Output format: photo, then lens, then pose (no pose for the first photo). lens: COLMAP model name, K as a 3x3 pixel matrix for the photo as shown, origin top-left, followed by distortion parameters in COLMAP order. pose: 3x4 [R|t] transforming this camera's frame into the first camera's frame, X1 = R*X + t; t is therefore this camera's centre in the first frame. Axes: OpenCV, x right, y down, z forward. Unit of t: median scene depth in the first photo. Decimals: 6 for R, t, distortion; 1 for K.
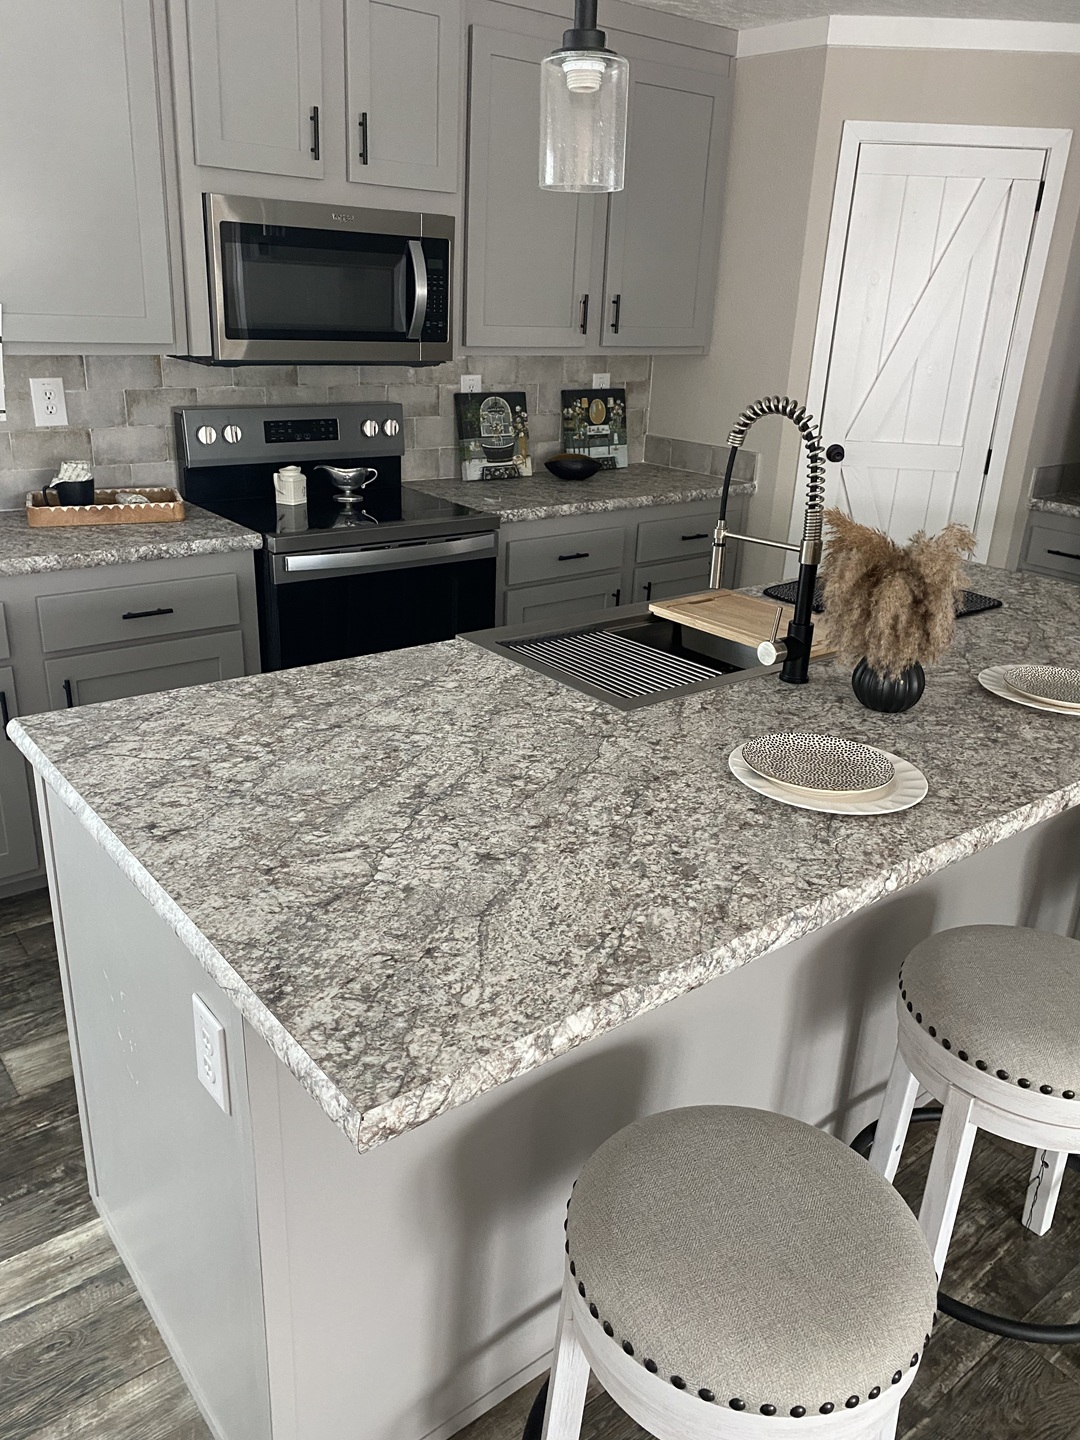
lens RADIAL K [[1091.9, 0, 548.5], [0, 1091.9, 716.0], [0, 0, 1]] dist [0.056801, -0.081997]
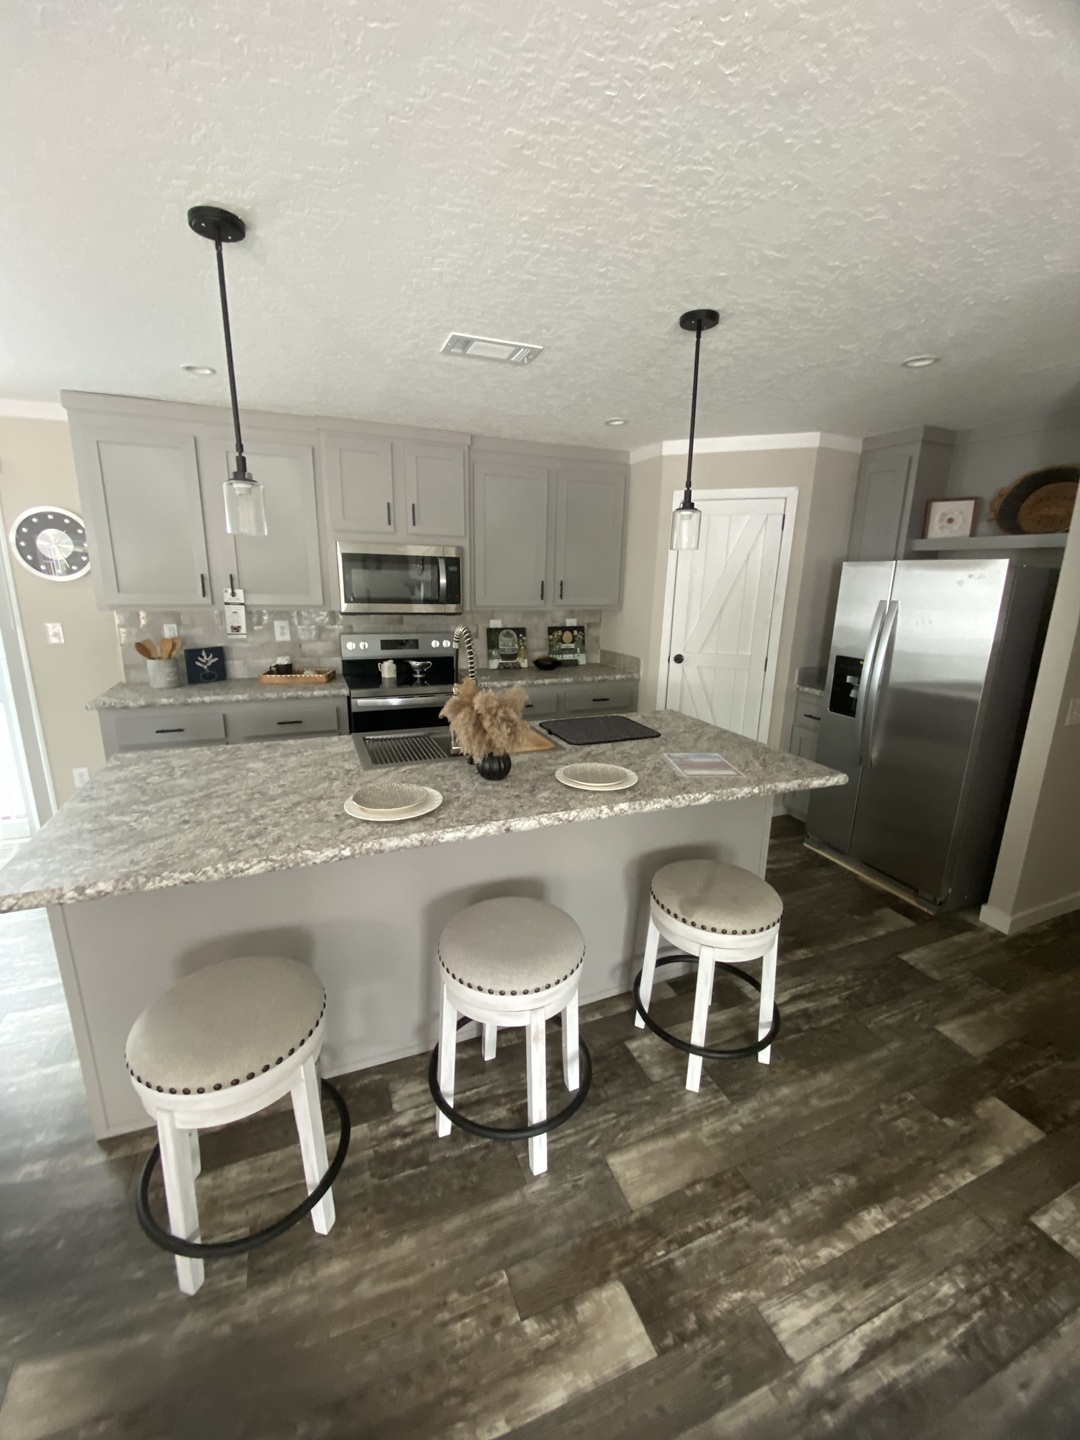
lens RADIAL K [[574.6, 0, 539.3], [0, 574.6, 720.6], [0, 0, 1]] dist [0.037480, -0.029683]
pose [[0.957940, 0.043233, -0.283692, 0.651123], [-0.080842, 0.989204, -0.122228, 0.008738], [0.275345, 0.140021, 0.951094, 0.032114]]
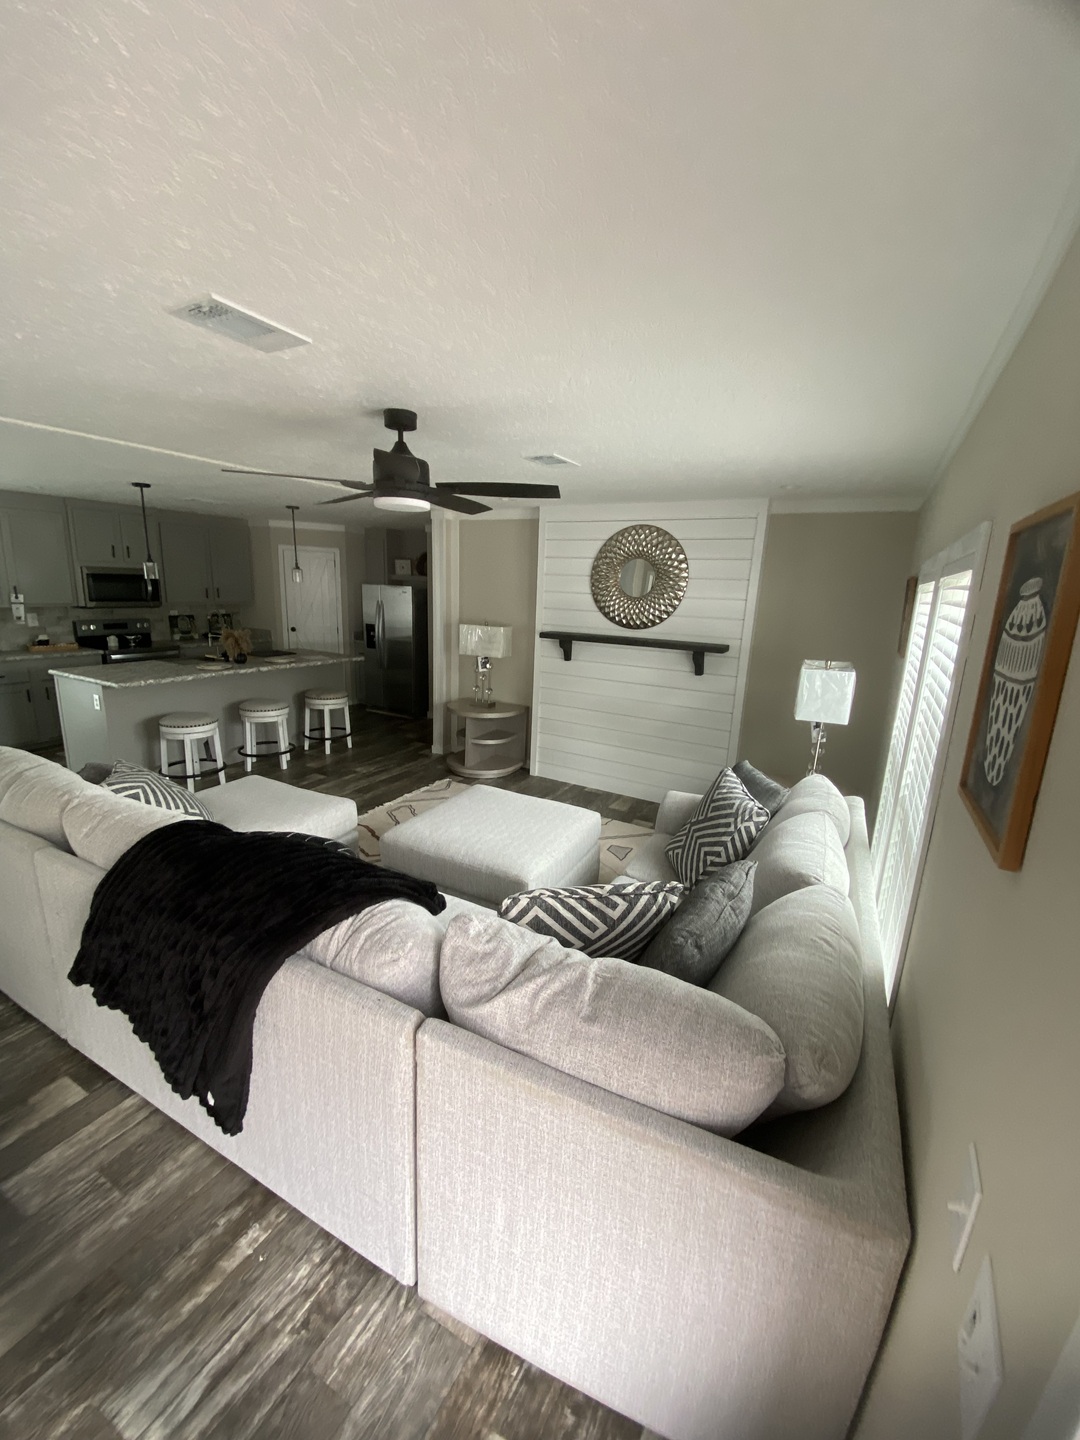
lens RADIAL K [[570.5, 0, 541.7], [0, 570.5, 720.9], [0, 0, 1]] dist [0.036924, -0.040500]
pose [[0.921666, -0.095145, 0.376136, 0.568284], [0.140799, 0.985398, -0.095746, 0.742053], [-0.361534, 0.141206, 0.921604, -2.094310]]
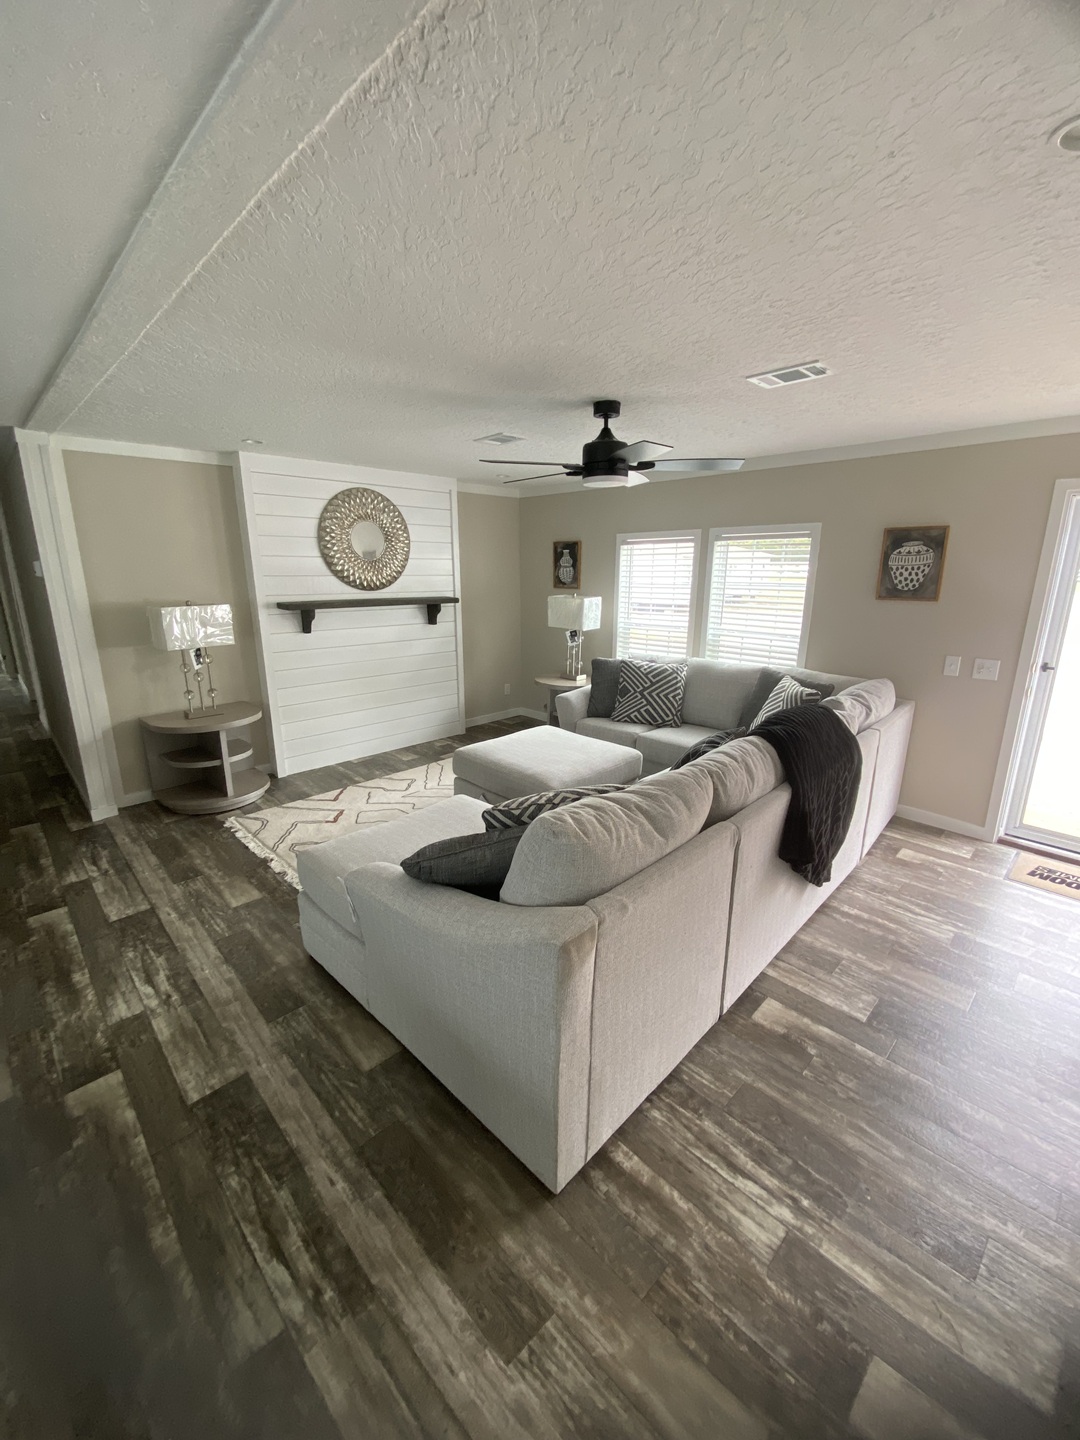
lens RADIAL K [[576.8, 0, 541.2], [0, 576.8, 721.7], [0, 0, 1]] dist [0.022558, -0.023302]
pose [[-0.096780, -0.302133, 0.948340, -0.763592], [0.356062, 0.879247, 0.316458, 0.148850], [-0.929437, 0.368295, 0.022484, -0.591893]]
